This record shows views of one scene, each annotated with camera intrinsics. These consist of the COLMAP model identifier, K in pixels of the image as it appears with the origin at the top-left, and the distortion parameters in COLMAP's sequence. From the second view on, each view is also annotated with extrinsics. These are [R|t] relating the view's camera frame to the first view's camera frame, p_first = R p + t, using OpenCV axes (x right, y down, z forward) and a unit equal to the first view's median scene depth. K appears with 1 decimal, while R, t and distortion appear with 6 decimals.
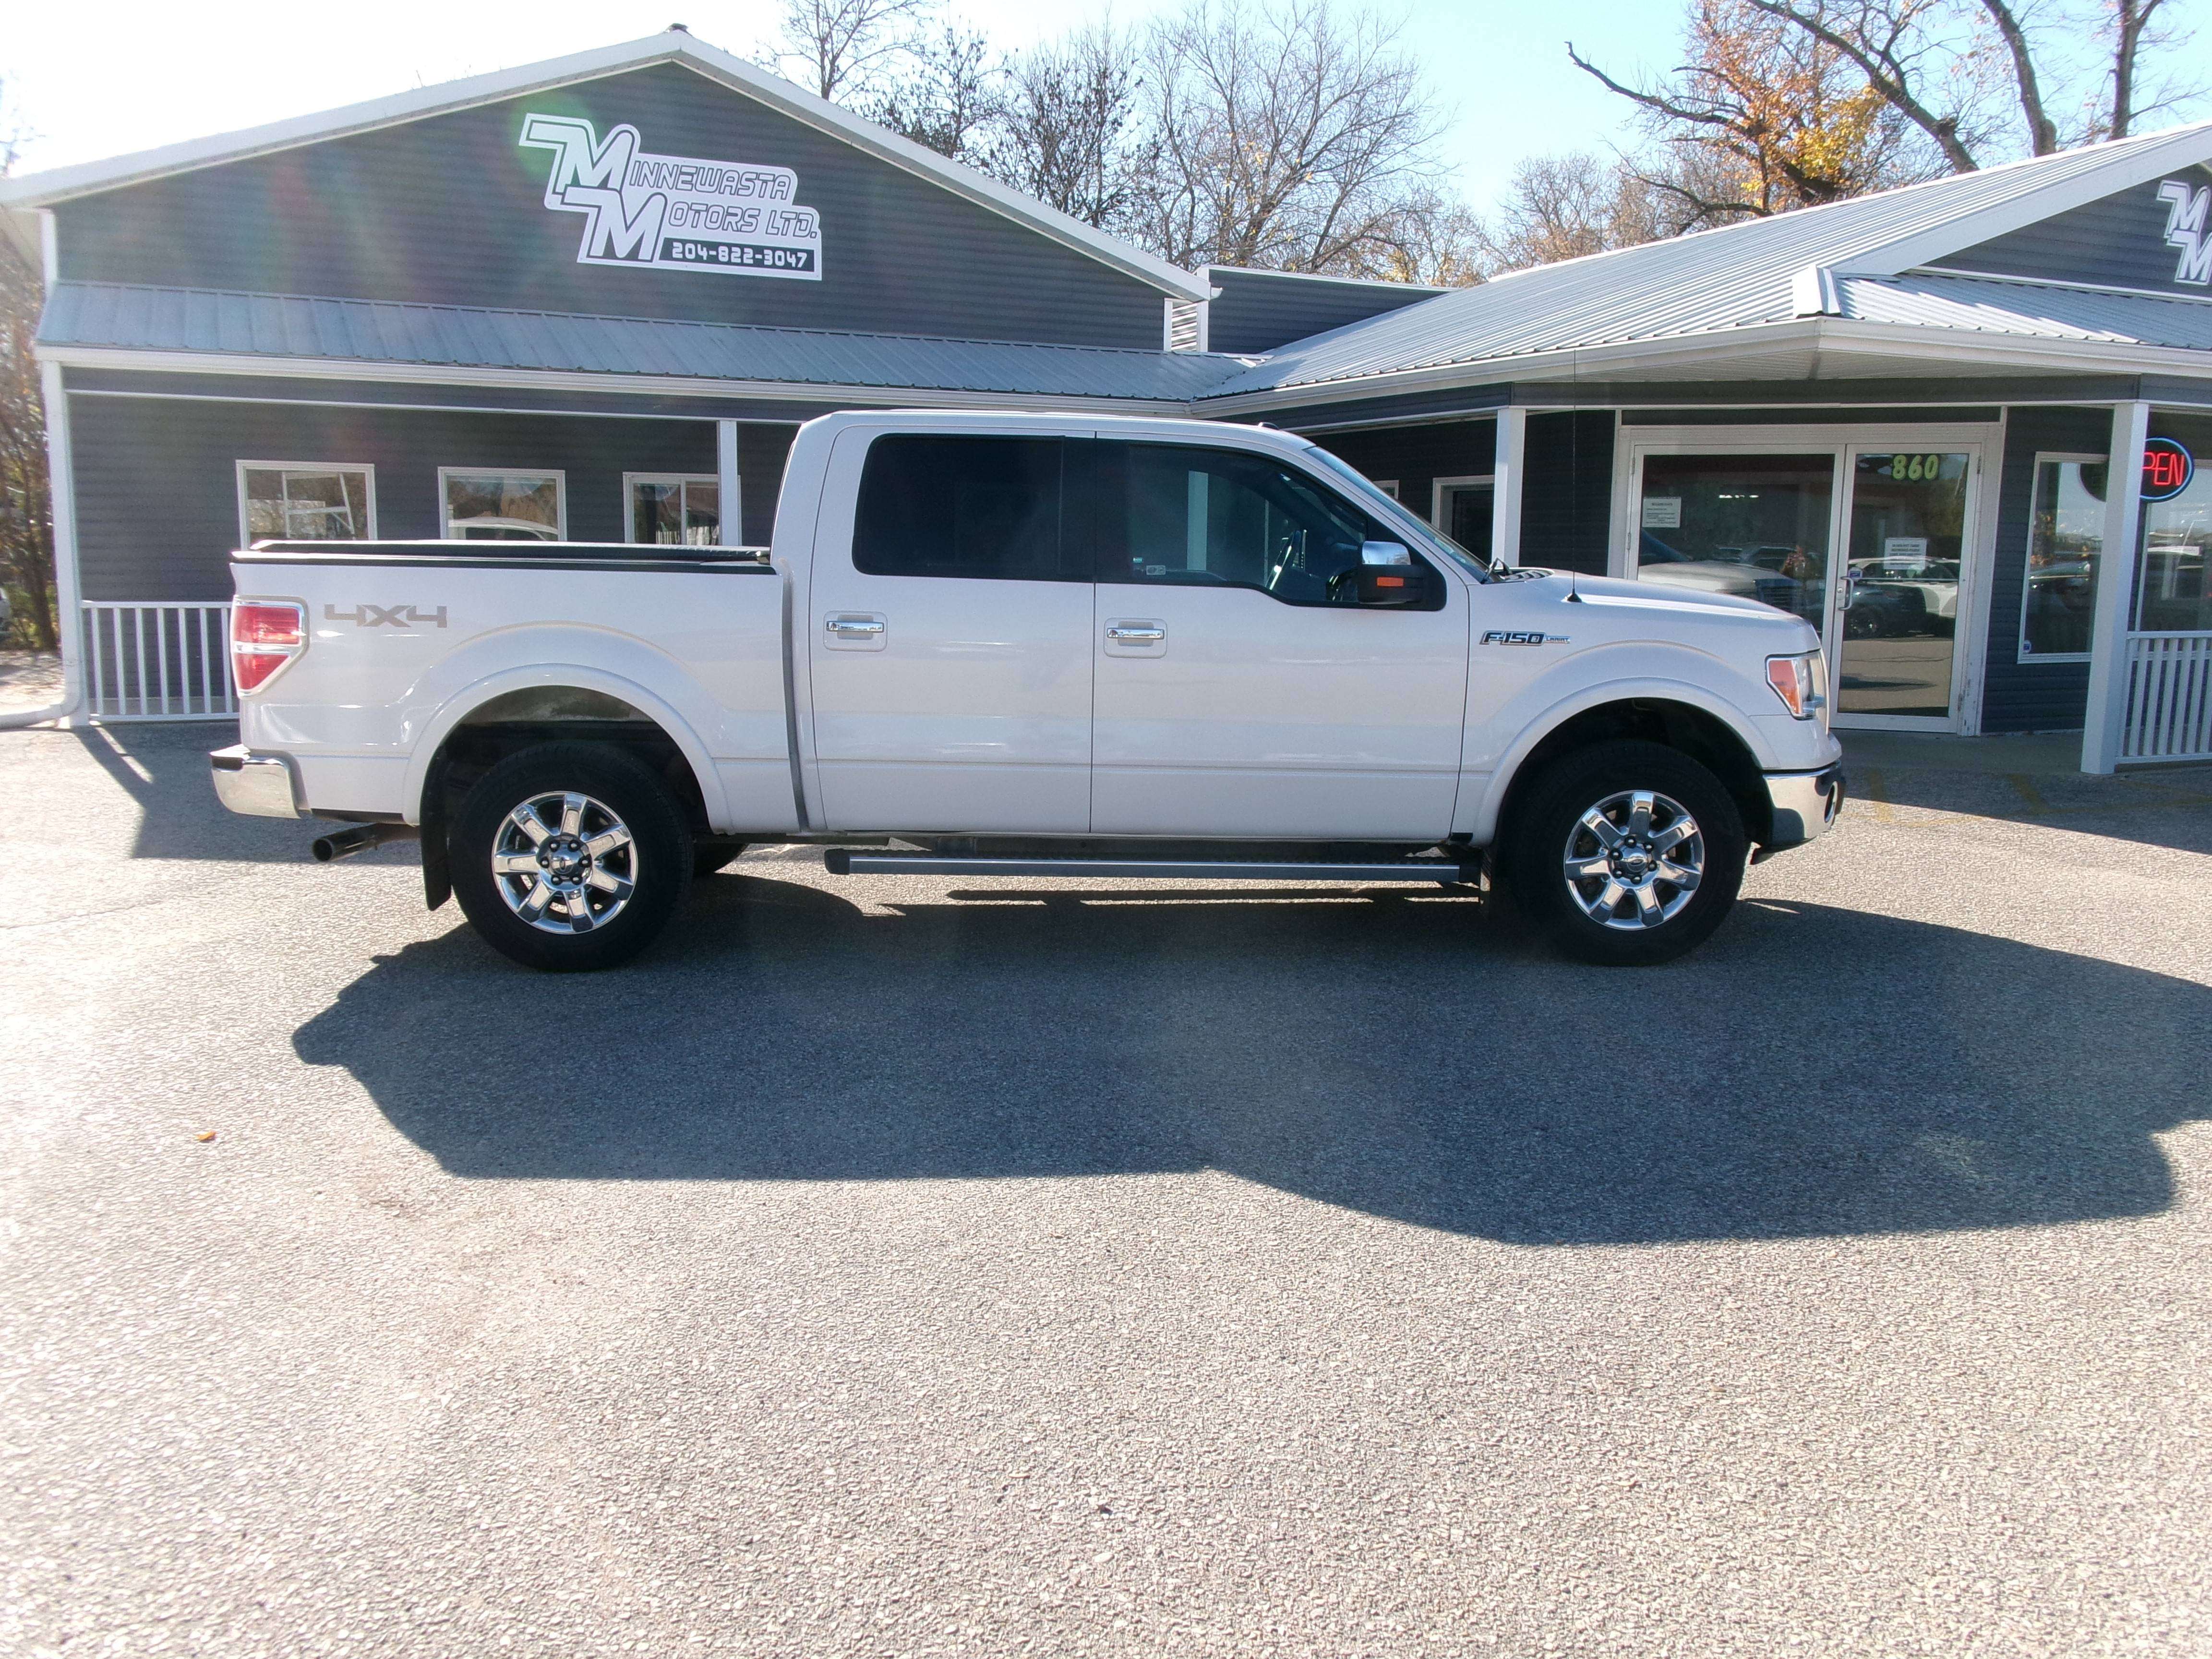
lens RADIAL K [[1802.1, 0, 1098.0], [0, 1802.1, 867.3], [0, 0, 1]] dist [-0.007097, 0.007657]
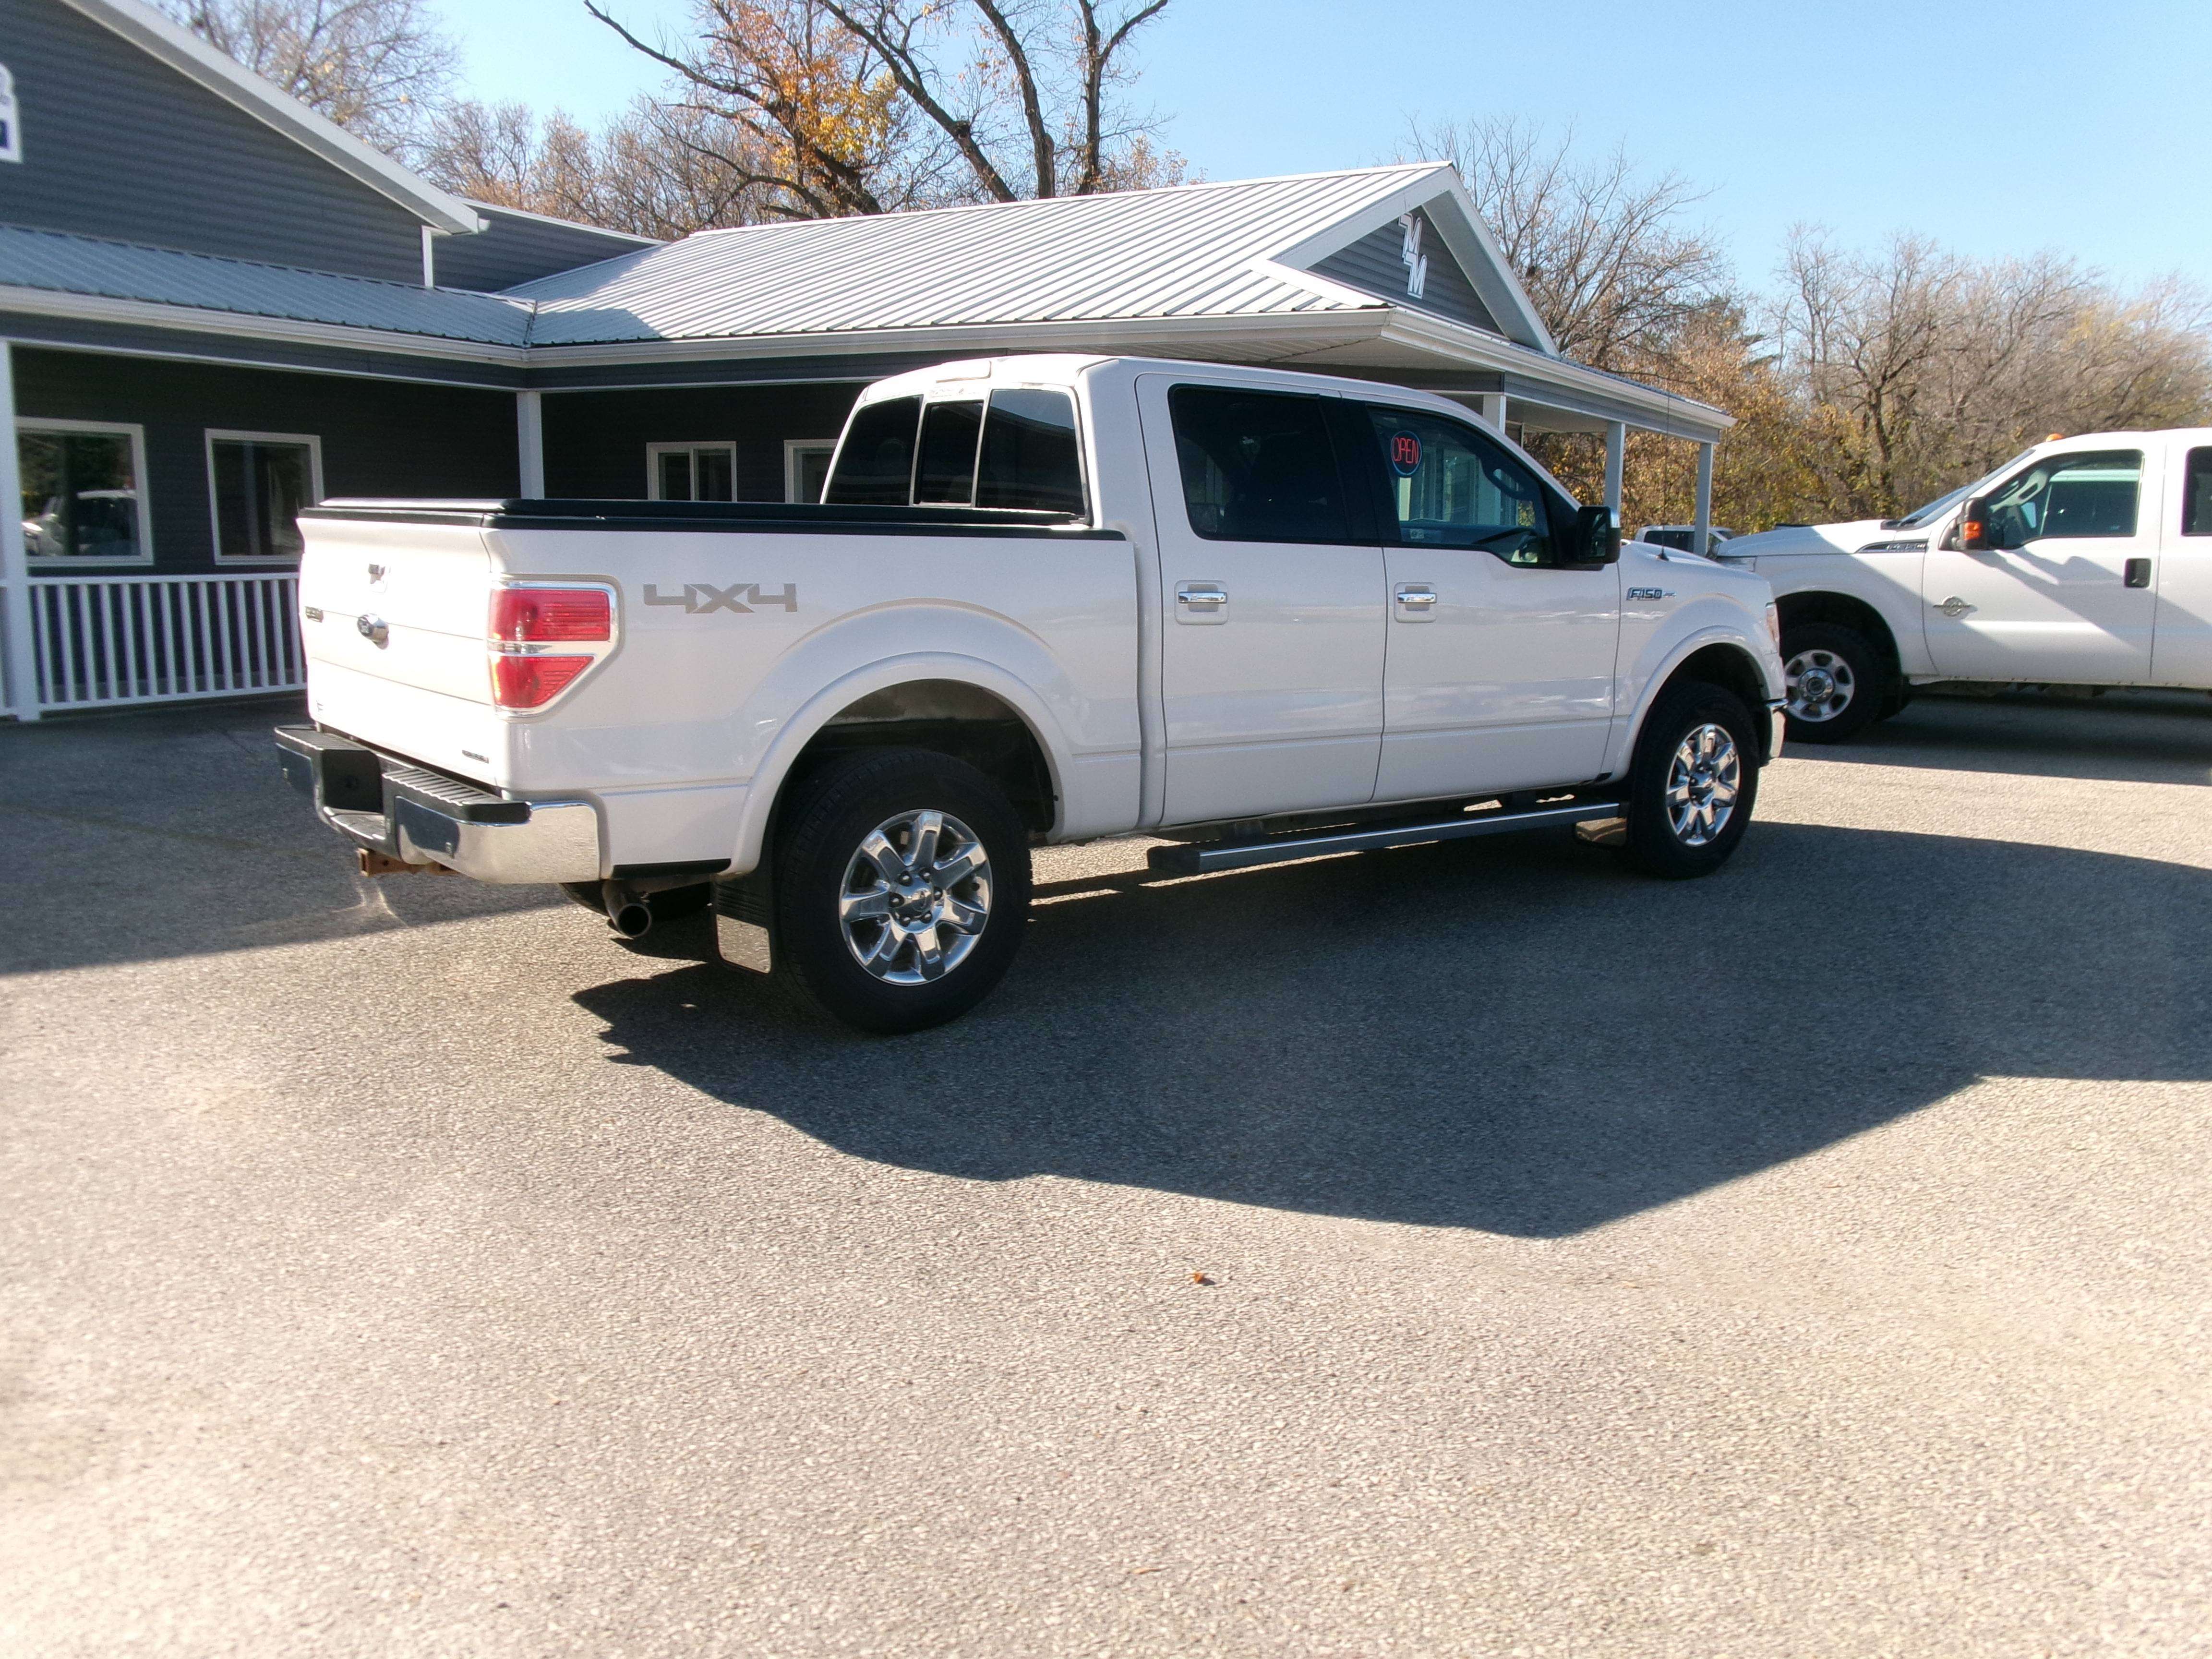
lens RADIAL K [[1802.1, 0, 1098.0], [0, 1802.1, 867.3], [0, 0, 1]] dist [-0.007097, 0.007657]
pose [[0.811023, -0.110341, 0.574514, -0.576244], [0.099105, 0.993771, 0.050961, -0.040733], [-0.576558, 0.015607, 0.816907, 0.237152]]
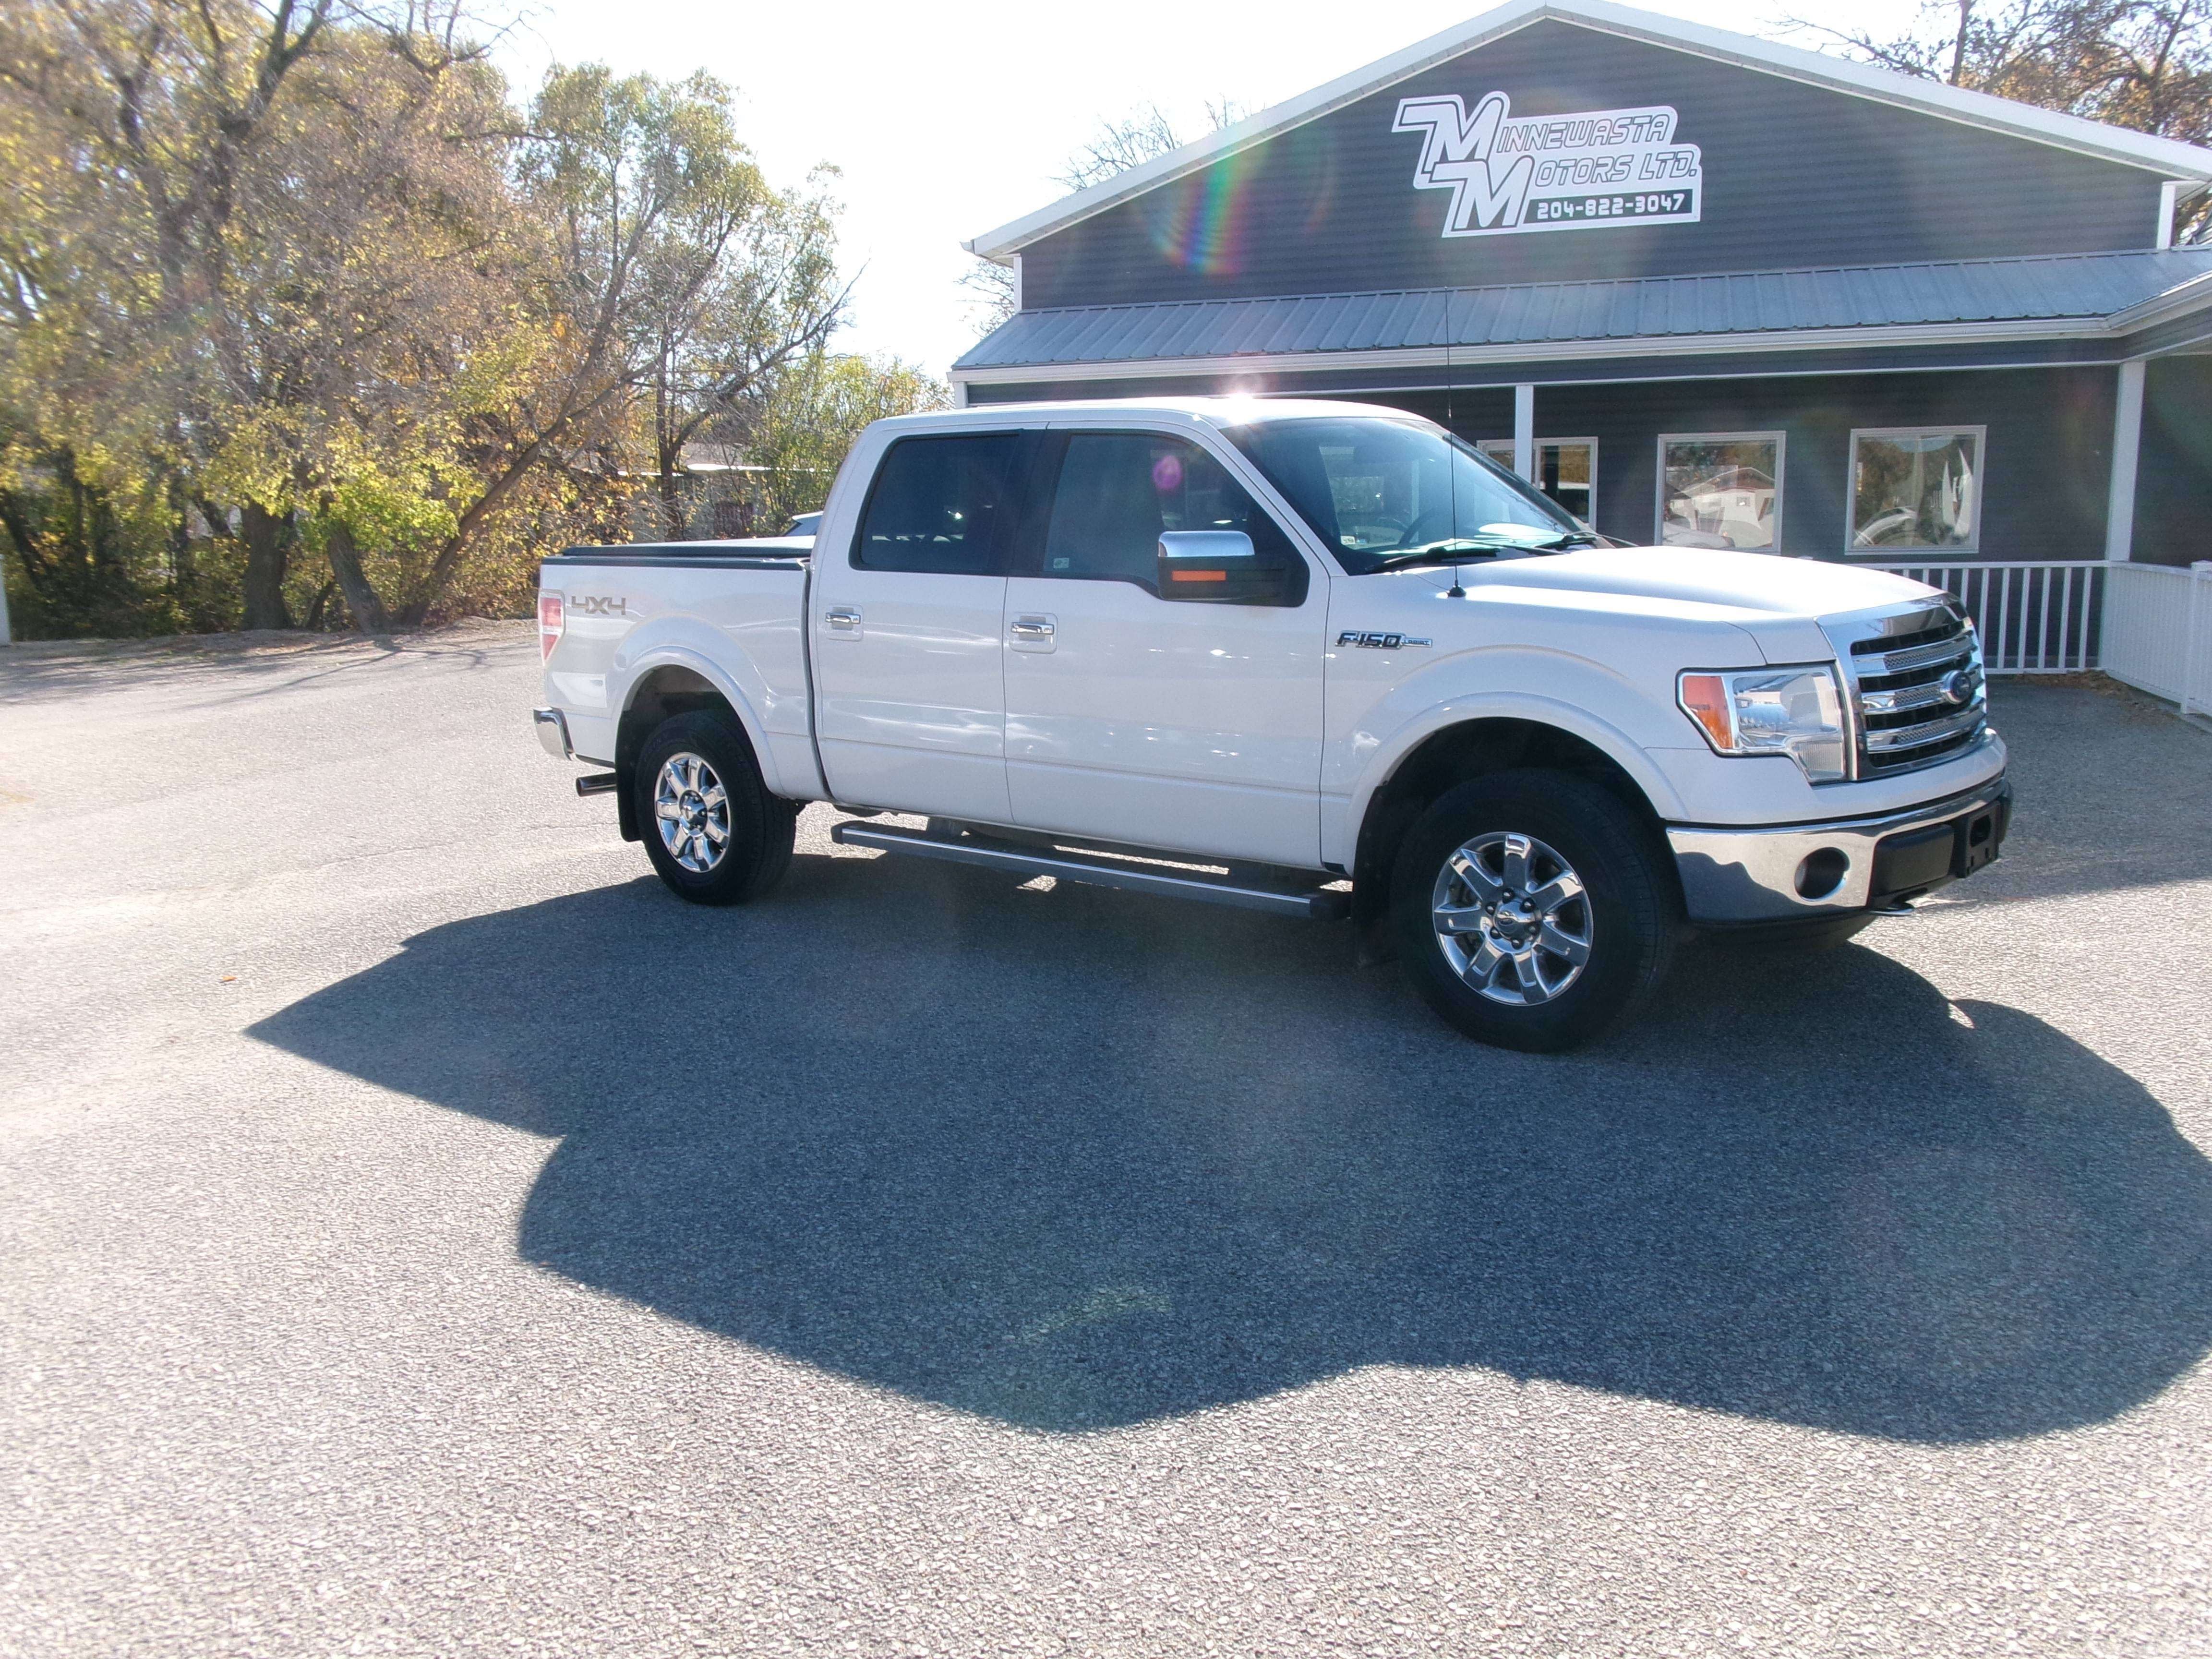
lens RADIAL K [[1815.4, 0, 1106.0], [0, 1815.4, 829.5], [0, 0, 1]] dist [-0.004720, 0.004638]
pose [[0.746978, 0.088608, -0.658917, 0.582122], [-0.085011, 0.995673, 0.037521, -0.049206], [0.659391, 0.027988, 0.751279, 0.229148]]
